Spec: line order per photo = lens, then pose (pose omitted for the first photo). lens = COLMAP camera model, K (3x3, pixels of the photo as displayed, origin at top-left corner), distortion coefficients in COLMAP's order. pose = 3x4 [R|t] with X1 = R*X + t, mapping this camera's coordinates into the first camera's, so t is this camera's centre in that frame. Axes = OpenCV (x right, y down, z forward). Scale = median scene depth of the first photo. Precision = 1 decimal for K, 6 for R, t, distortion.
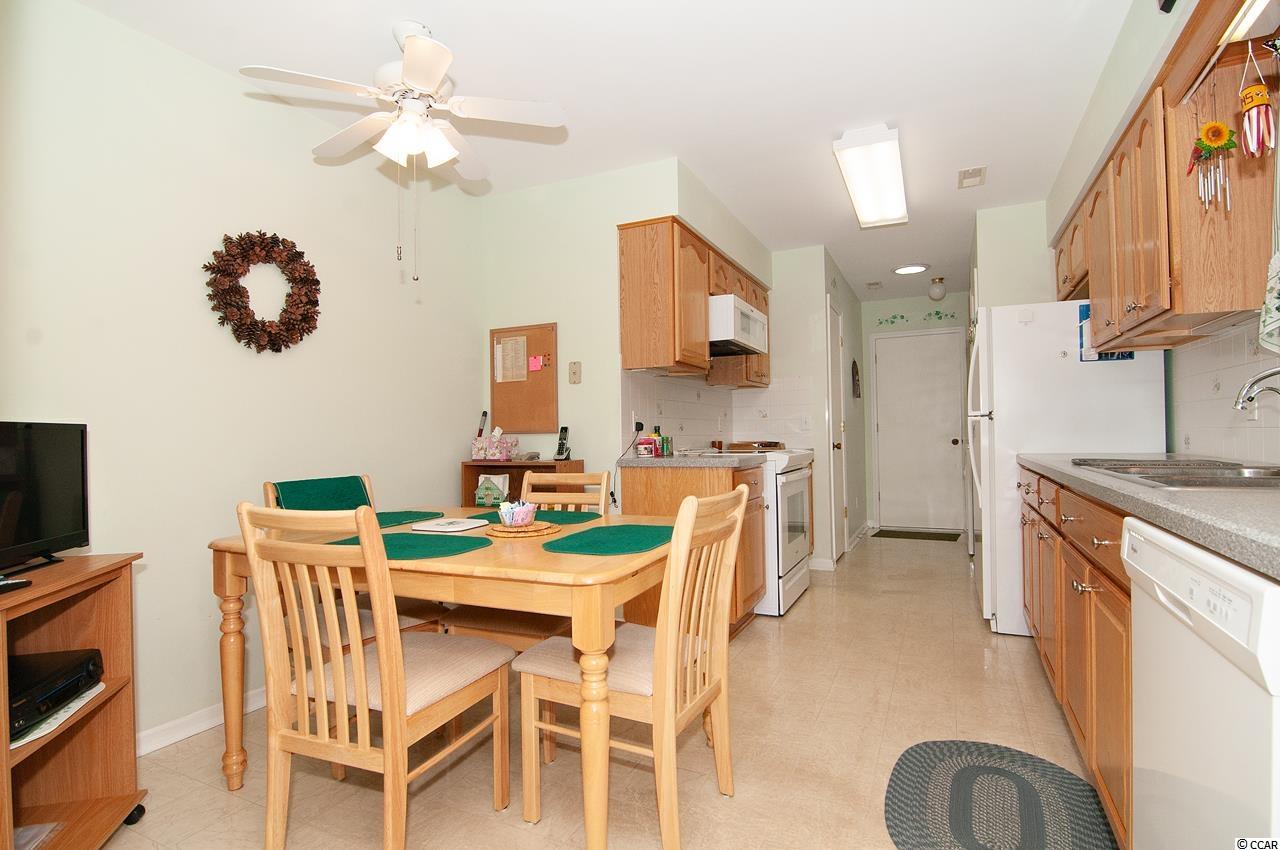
lens RADIAL K [[632.7, 0, 640.4], [0, 632.7, 464.7], [0, 0, 1]] dist [-0.001586, -0.011828]
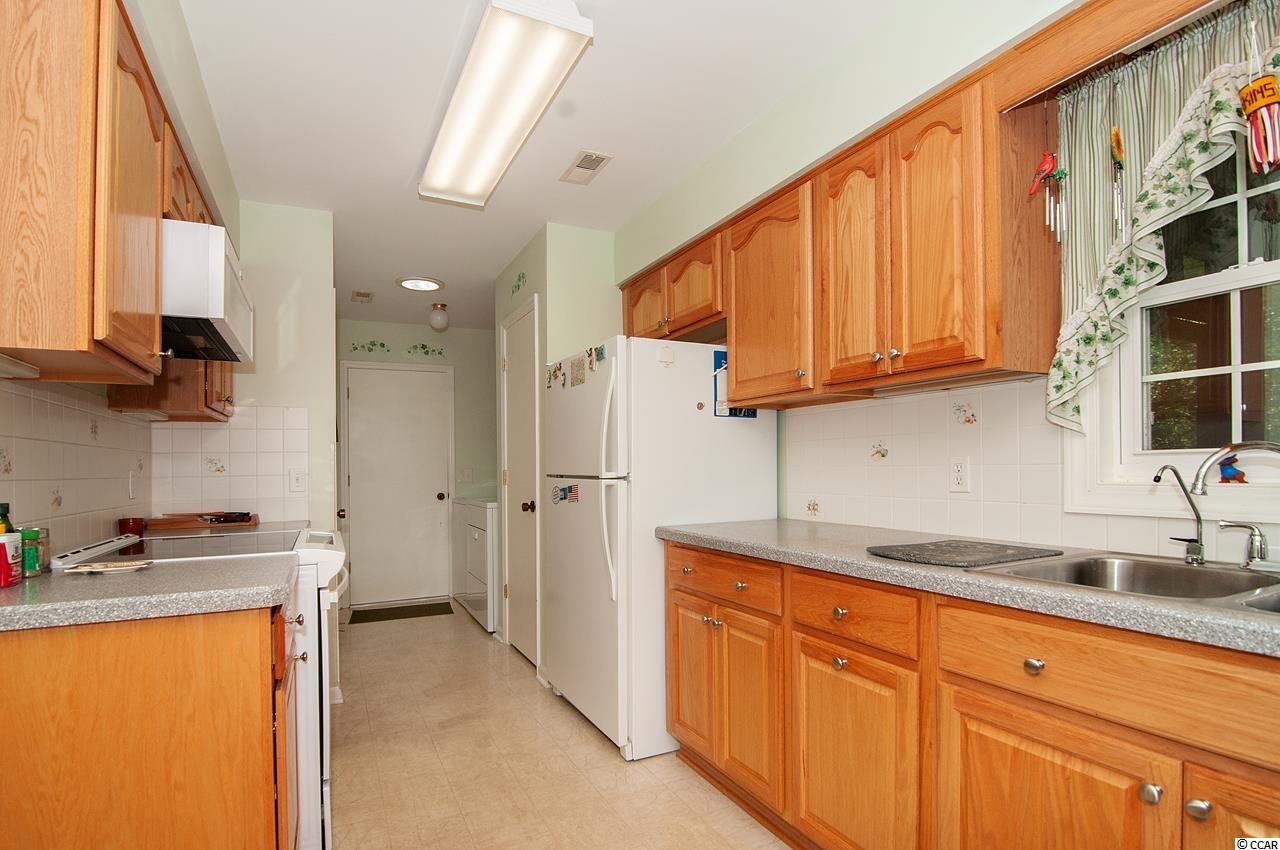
lens RADIAL K [[632.7, 0, 640.4], [0, 632.7, 464.7], [0, 0, 1]] dist [-0.001586, -0.011828]
pose [[0.618109, 0.010255, 0.786026, -0.032828], [0.043078, 0.997970, -0.046895, -0.051760], [-0.784911, 0.062847, 0.616412, 0.461584]]
